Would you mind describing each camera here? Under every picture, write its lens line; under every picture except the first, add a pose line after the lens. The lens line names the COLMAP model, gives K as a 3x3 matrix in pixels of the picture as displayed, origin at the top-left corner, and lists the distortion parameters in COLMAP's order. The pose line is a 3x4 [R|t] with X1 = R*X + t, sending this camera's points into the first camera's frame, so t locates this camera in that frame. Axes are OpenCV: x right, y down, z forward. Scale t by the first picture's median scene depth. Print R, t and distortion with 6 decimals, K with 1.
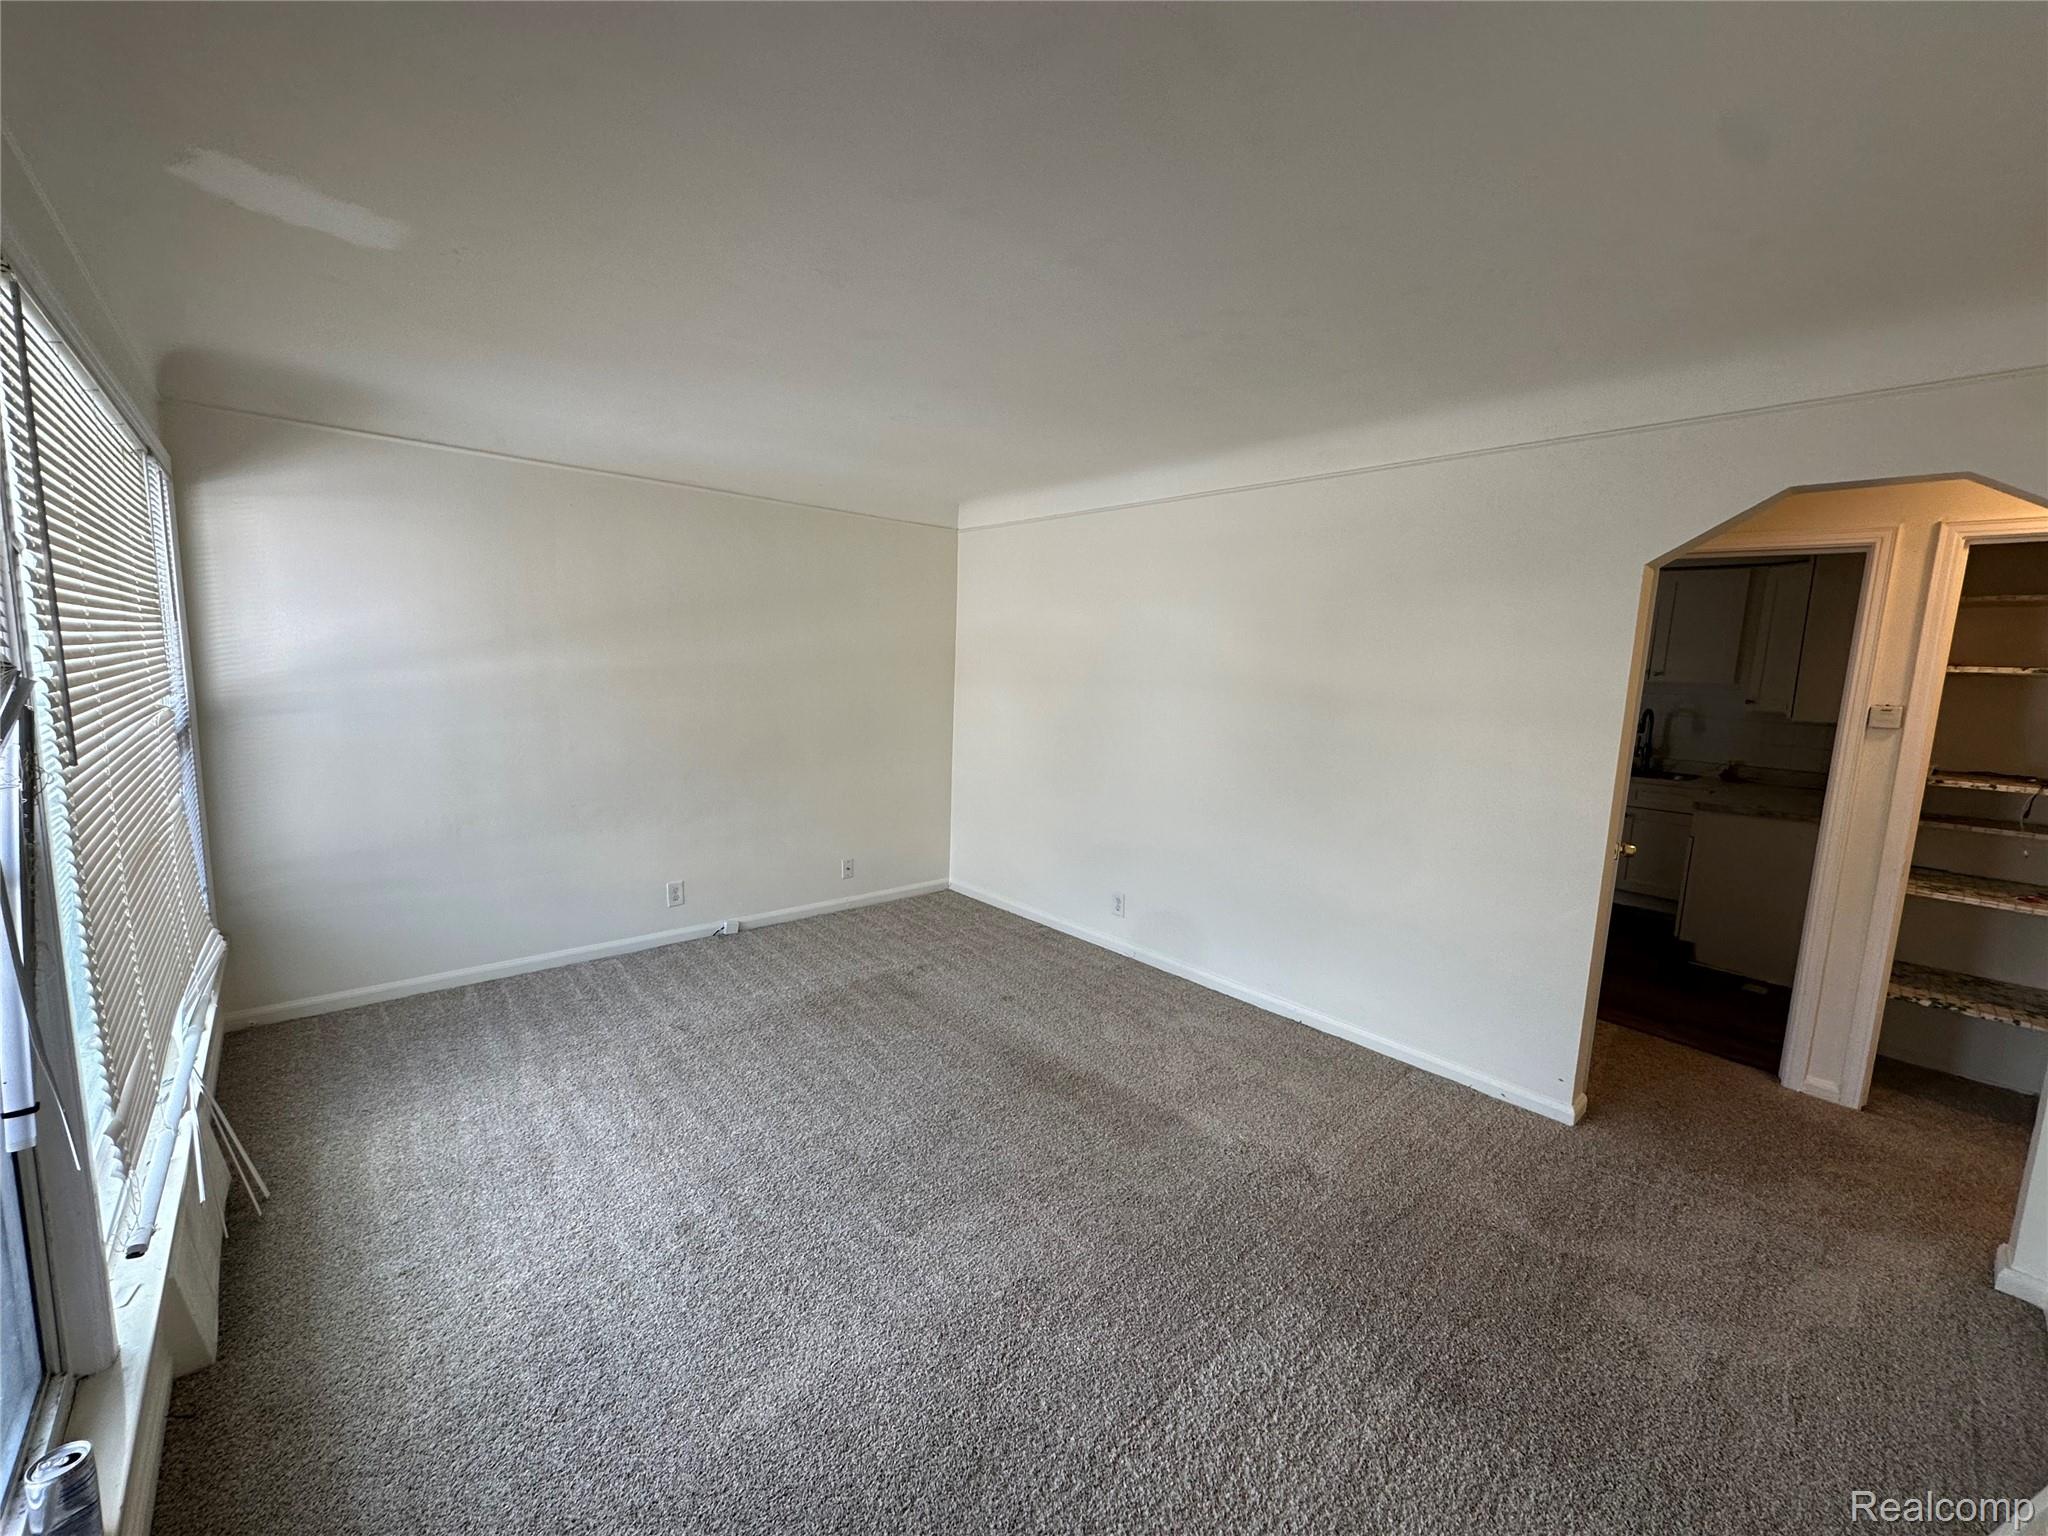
lens RADIAL K [[818.8, 0, 1005.9], [0, 818.8, 769.6], [0, 0, 1]] dist [0.004122, 0.000100]
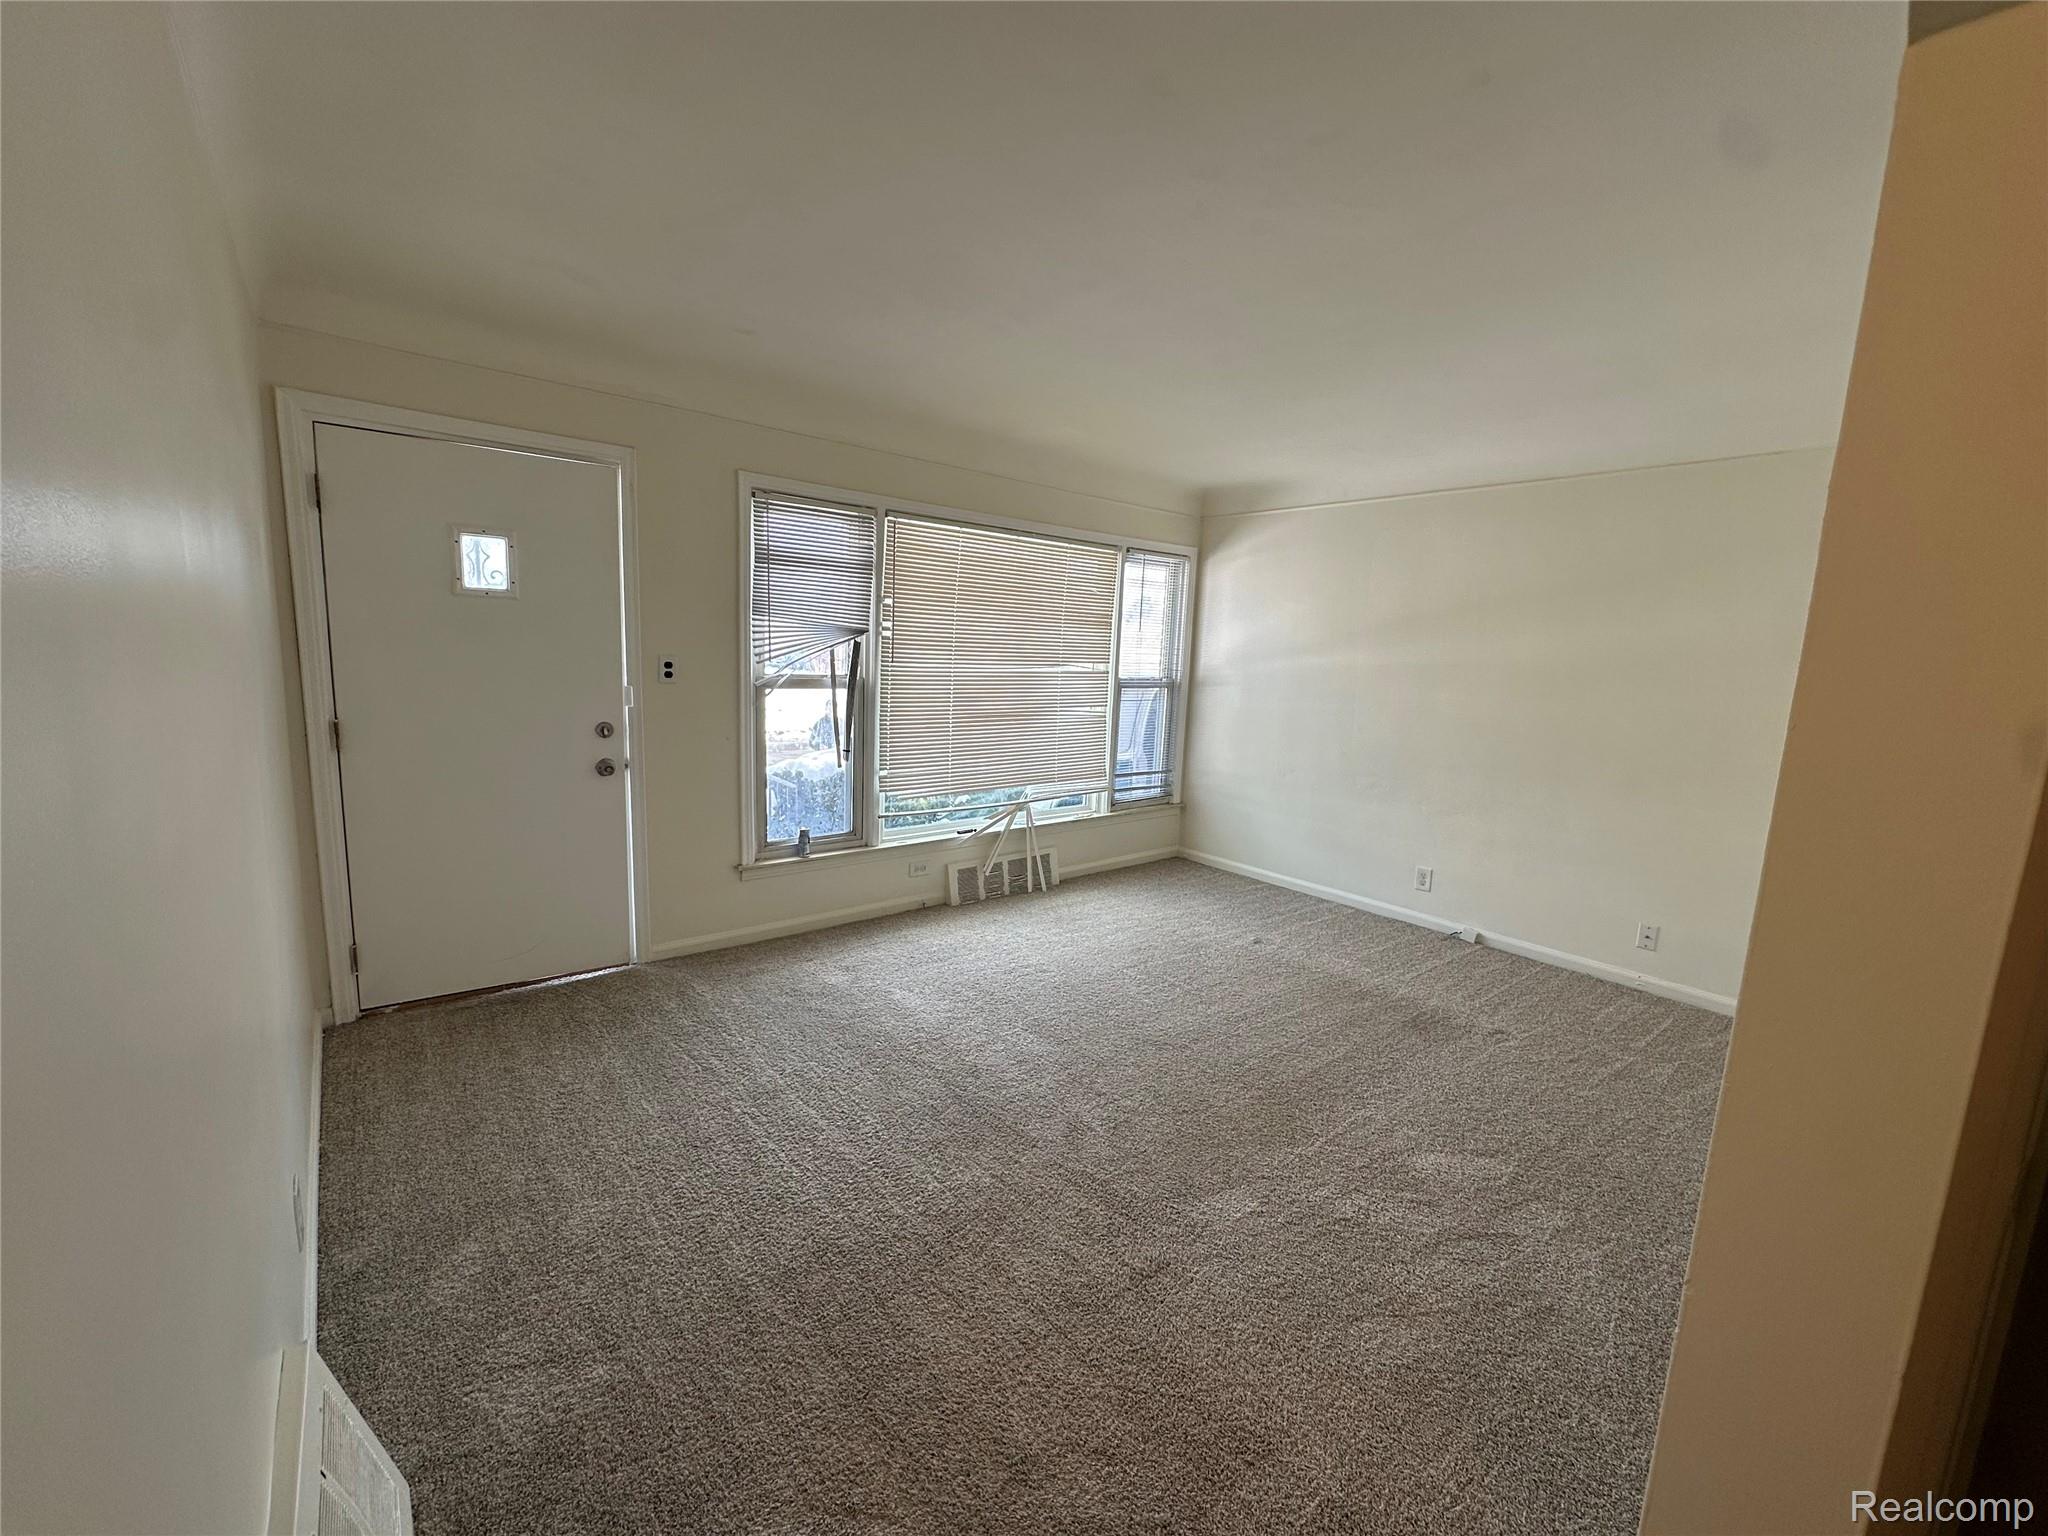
lens RADIAL K [[818.8, 0, 1005.9], [0, 818.8, 760.7], [0, 0, 1]] dist [0.004122, 0.000100]
pose [[-0.039242, 0.118354, -0.992196, 0.721011], [-0.164812, 0.978594, 0.123250, -0.043696], [0.985544, 0.168362, -0.018896, 0.519007]]
